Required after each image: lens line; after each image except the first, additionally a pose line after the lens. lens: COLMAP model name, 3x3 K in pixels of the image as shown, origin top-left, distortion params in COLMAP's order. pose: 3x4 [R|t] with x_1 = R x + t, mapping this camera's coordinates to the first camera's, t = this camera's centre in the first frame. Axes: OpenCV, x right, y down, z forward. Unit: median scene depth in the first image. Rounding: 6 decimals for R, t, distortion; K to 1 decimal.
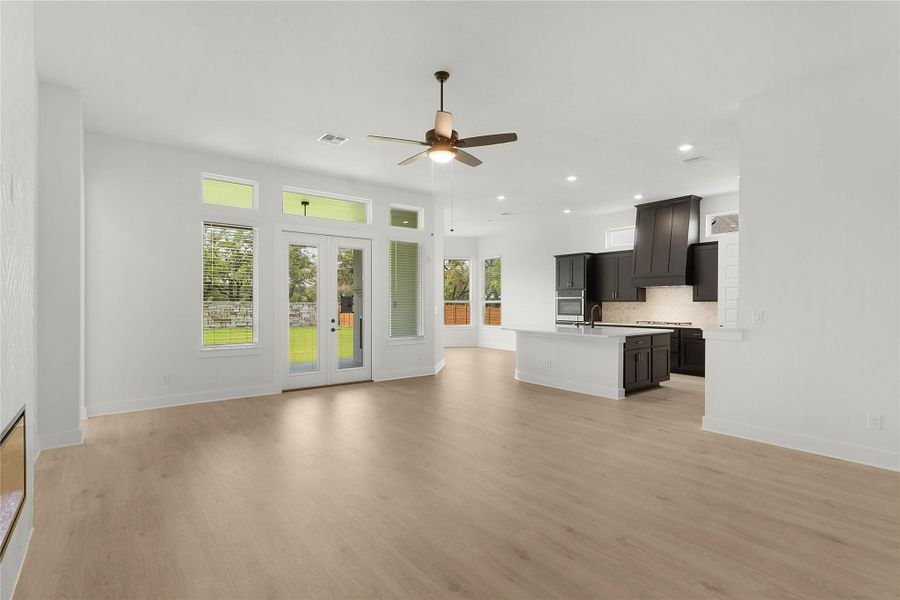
lens RADIAL K [[442.0, 0, 446.7], [0, 442.0, 301.9], [0, 0, 1]] dist [-0.001283, 0.000204]
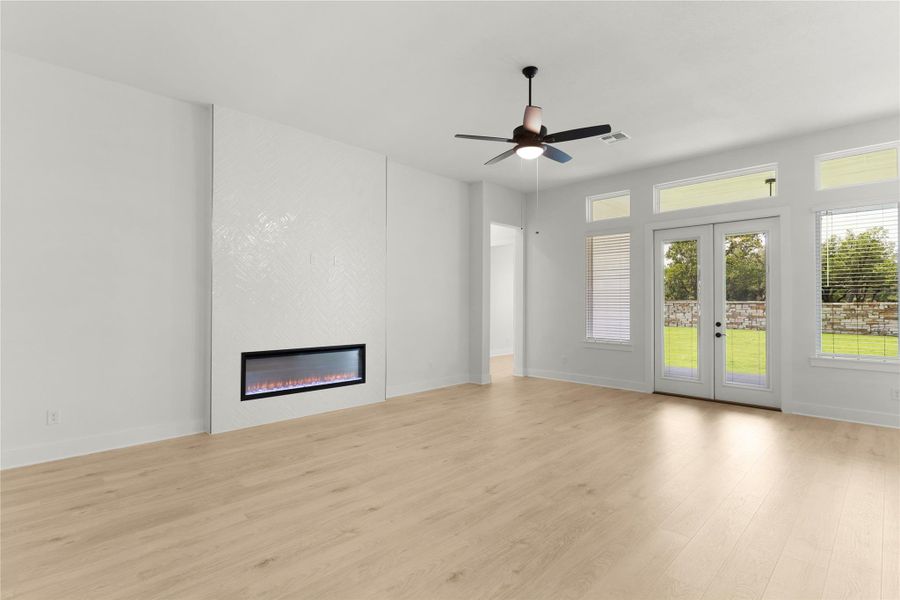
lens RADIAL K [[425.5, 0, 431.9], [0, 425.5, 298.3], [0, 0, 1]] dist [0.000769, 0.000203]
pose [[0.124400, -0.008451, -0.992196, 0.887021], [0.001805, 0.999964, -0.008291, -0.002134], [0.992231, -0.000760, 0.124411, 0.662056]]
